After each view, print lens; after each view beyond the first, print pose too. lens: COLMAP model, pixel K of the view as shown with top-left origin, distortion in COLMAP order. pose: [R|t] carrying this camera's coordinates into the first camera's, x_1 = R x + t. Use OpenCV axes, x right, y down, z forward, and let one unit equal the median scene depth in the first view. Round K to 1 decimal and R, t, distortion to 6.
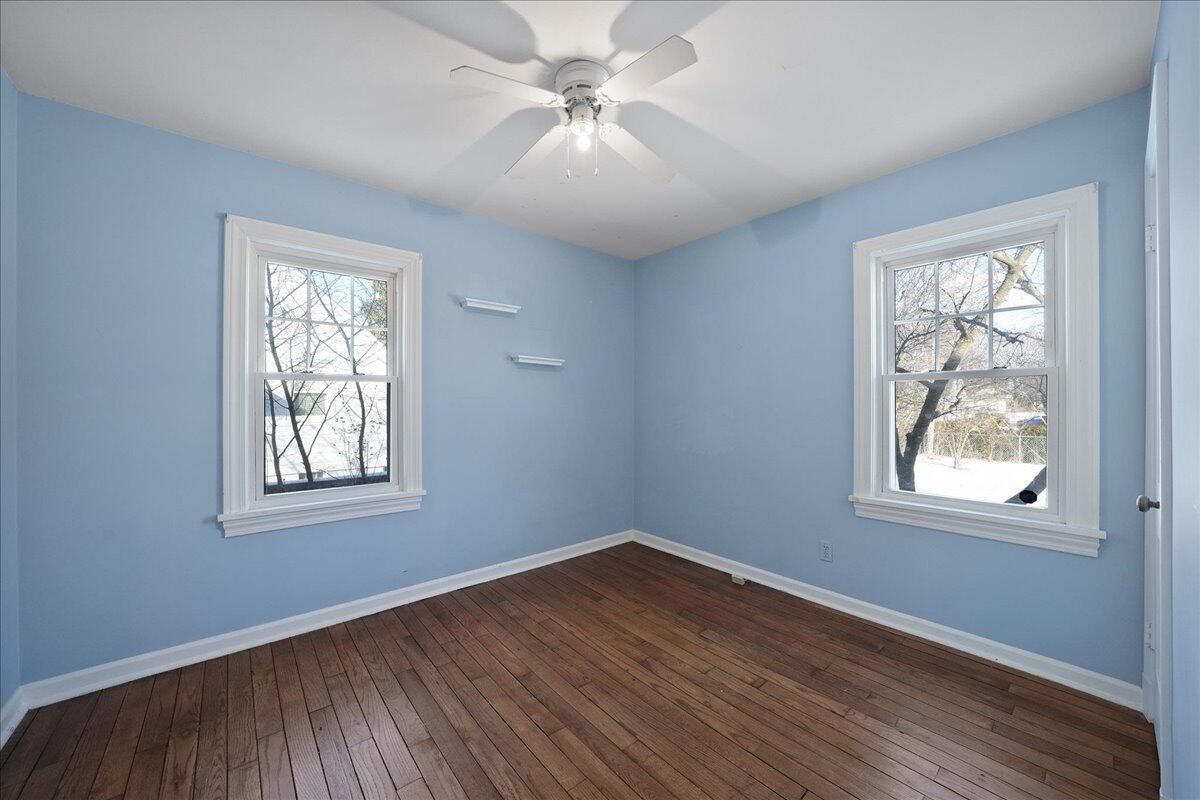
lens RADIAL K [[452.9, 0, 600.0], [0, 452.9, 400.0], [0, 0, 1]] dist [0.000302, 0.000069]
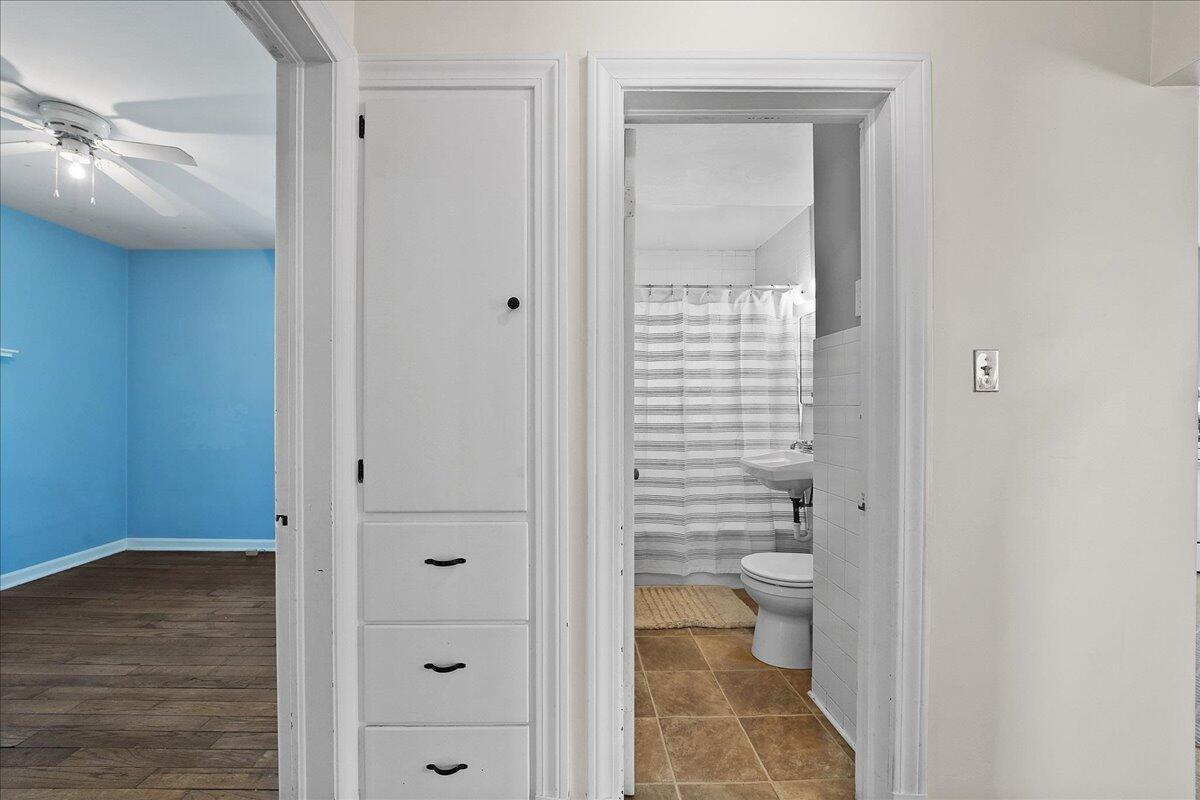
lens RADIAL K [[444.5, 0, 573.0], [0, 444.5, 404.6], [0, 0, 1]] dist [-0.017312, 0.000231]
pose [[0.636325, -0.000799, 0.771420, -0.067648], [-0.001172, 0.999997, 0.002003, 0.018595], [-0.771420, -0.002179, 0.636323, -0.558050]]
